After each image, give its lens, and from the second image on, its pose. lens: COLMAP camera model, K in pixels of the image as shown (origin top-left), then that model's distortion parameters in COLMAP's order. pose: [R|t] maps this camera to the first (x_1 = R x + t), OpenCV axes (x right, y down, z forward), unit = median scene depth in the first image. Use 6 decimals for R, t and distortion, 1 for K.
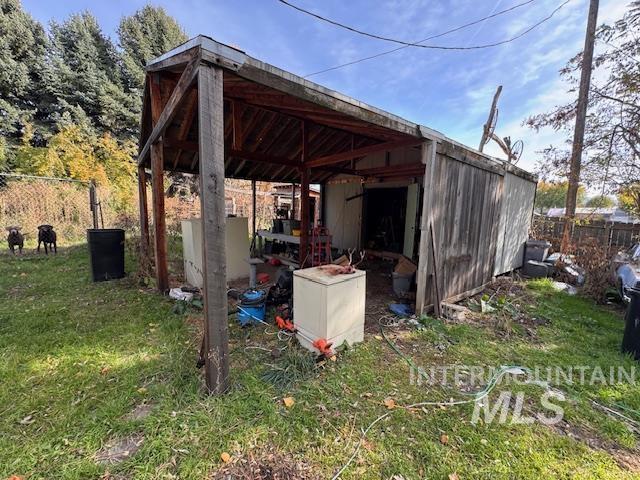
lens RADIAL K [[254.9, 0, 320.0], [0, 254.9, 240.0], [0, 0, 1]] dist [-0.001616, -0.000177]
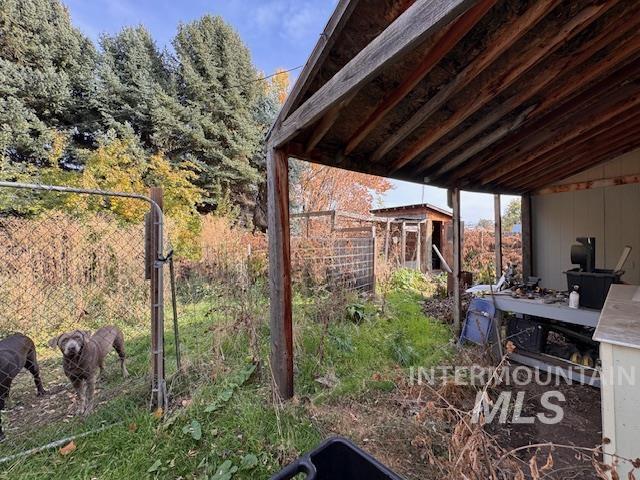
lens RADIAL K [[254.9, 0, 320.0], [0, 254.9, 240.0], [0, 0, 1]] dist [-0.001616, -0.000177]
pose [[0.994638, -0.046074, -0.092590, -0.299137], [0.035432, 0.992910, -0.113462, -0.056538], [0.097161, 0.109573, 0.989219, 0.320357]]
